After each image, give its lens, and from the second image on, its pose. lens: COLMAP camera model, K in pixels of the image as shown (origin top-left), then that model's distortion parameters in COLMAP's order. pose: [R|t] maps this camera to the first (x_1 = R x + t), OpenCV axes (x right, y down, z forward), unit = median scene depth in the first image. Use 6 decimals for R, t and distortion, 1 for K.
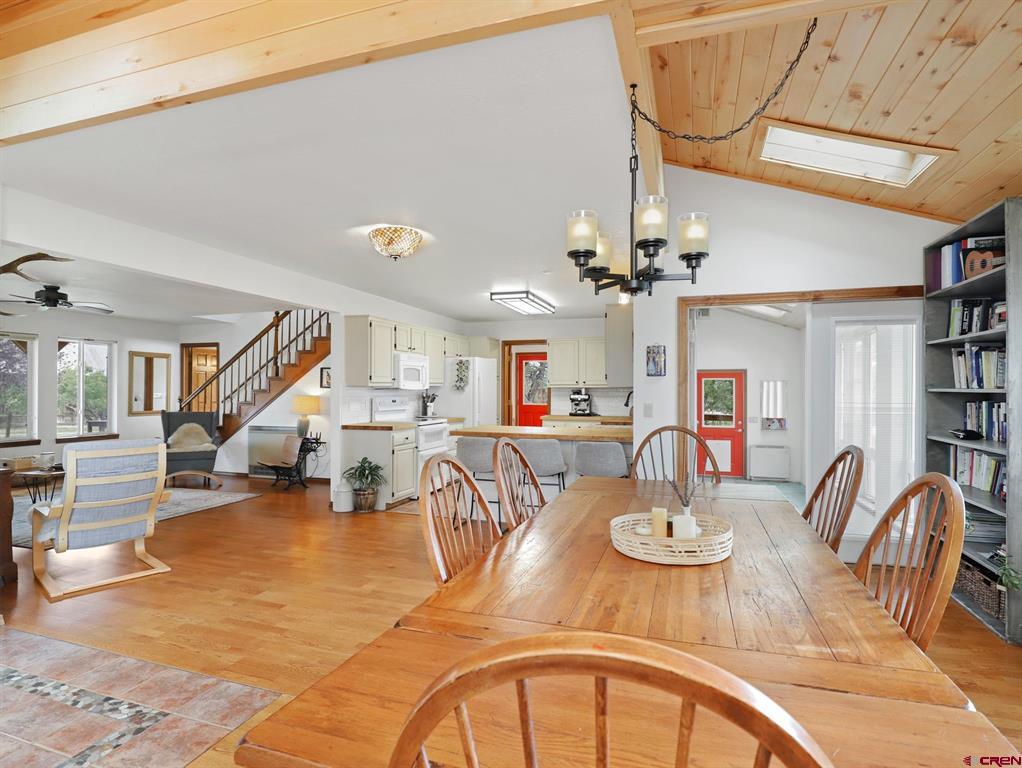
lens RADIAL K [[546.4, 0, 517.3], [0, 546.4, 387.9], [0, 0, 1]] dist [-0.006661, -0.001338]
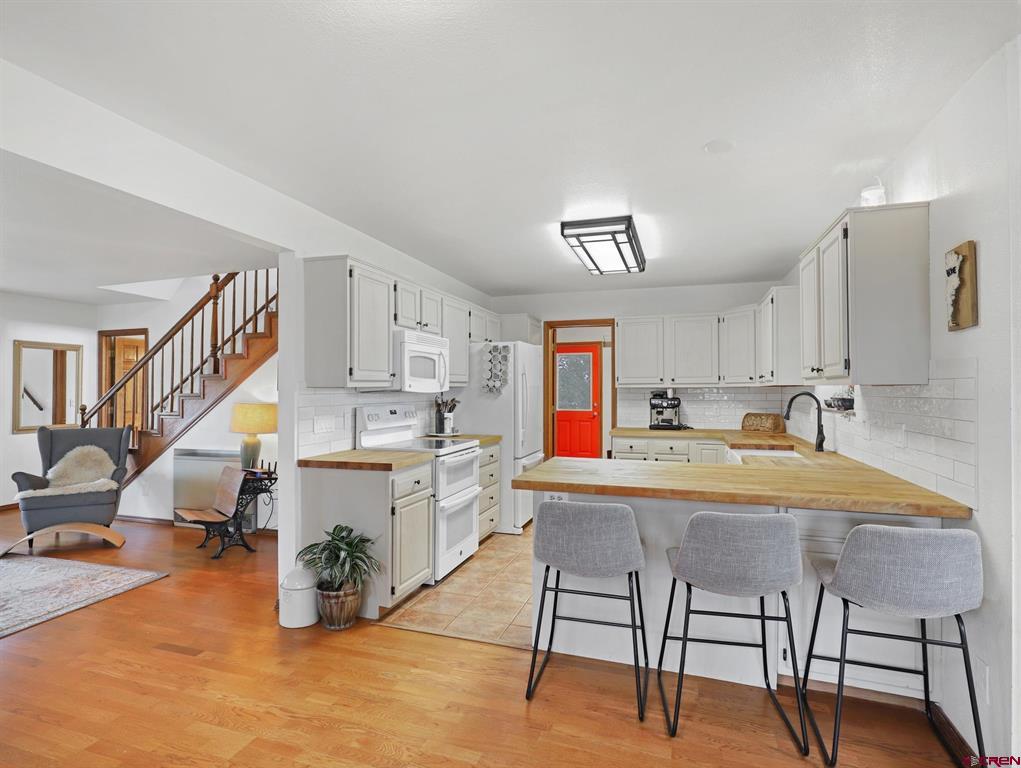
lens RADIAL K [[545.9, 0, 501.3], [0, 545.9, 378.2], [0, 0, 1]] dist [-0.006661, -0.001338]
pose [[0.999816, -0.007273, -0.017747, -0.085458], [0.006906, 0.999763, -0.020638, 0.000271], [0.017893, 0.020512, 0.999629, 0.358539]]
